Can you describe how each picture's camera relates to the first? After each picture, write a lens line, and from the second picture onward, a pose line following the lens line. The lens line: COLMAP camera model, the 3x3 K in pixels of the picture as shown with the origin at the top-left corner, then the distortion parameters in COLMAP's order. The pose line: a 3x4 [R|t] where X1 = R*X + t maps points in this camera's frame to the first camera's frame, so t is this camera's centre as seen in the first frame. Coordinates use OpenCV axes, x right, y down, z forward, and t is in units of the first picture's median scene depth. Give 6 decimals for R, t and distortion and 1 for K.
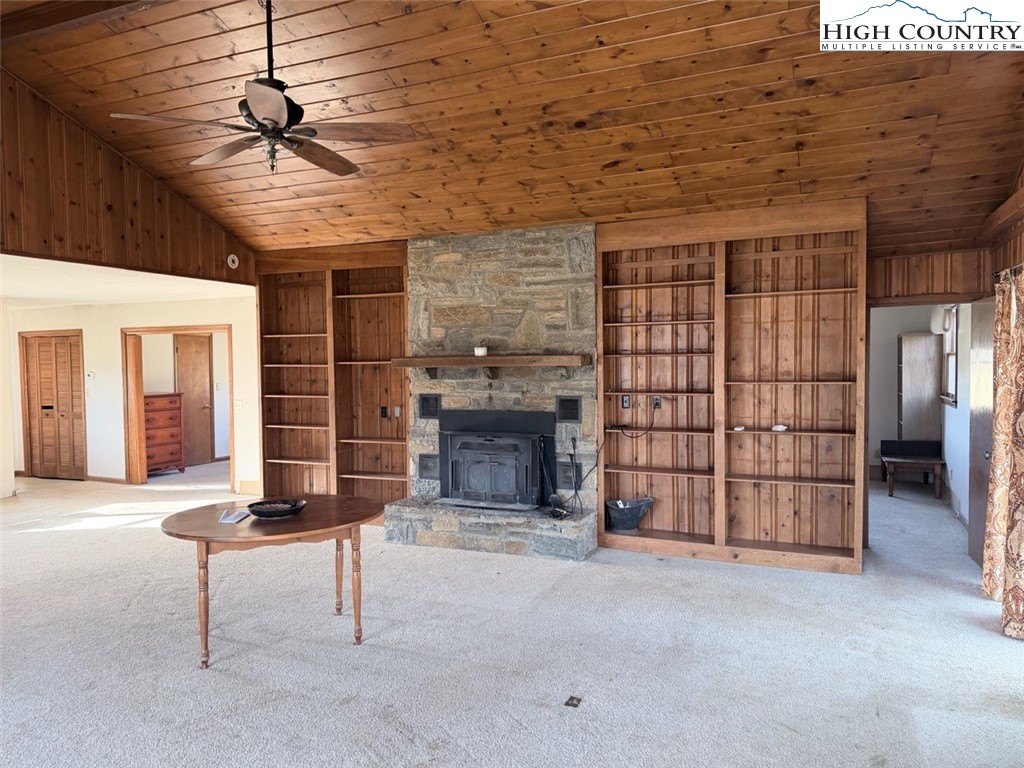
lens RADIAL K [[714.3, 0, 516.6], [0, 714.3, 385.9], [0, 0, 1]] dist [0.005555, -0.003743]
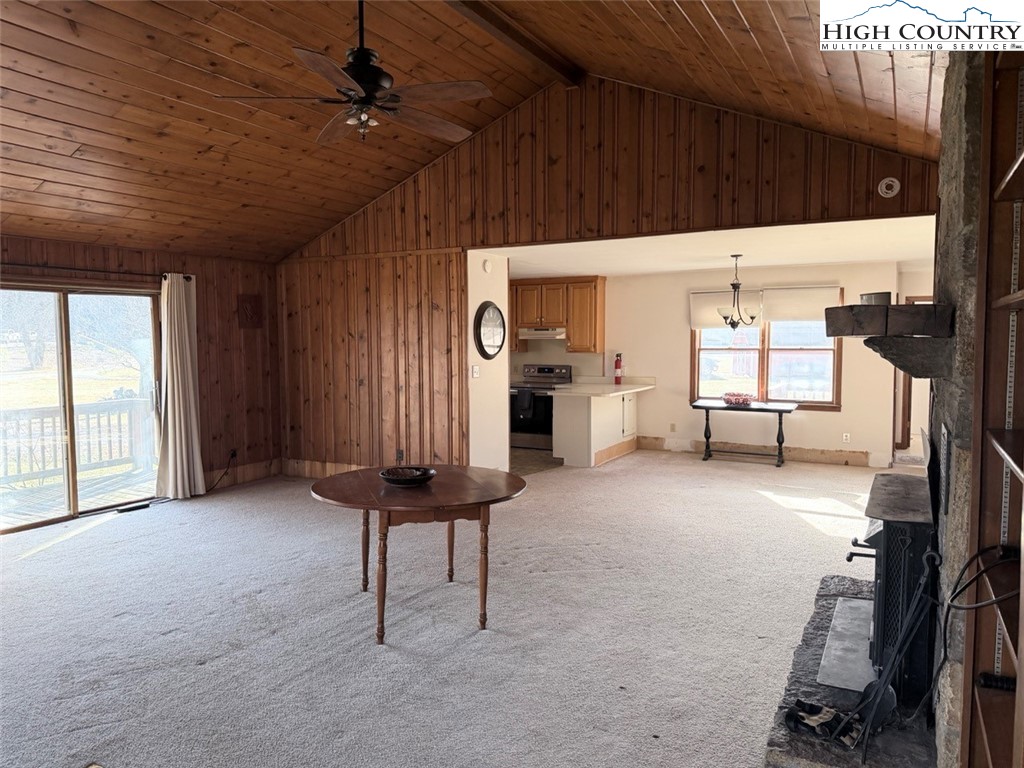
lens RADIAL K [[714.3, 0, 519.5], [0, 714.3, 383.1], [0, 0, 1]] dist [0.005555, -0.003743]
pose [[-0.075906, 0.074974, -0.994292, 0.458799], [-0.031258, 0.996500, 0.077527, -0.029512], [0.996625, 0.036964, -0.073297, 0.888423]]
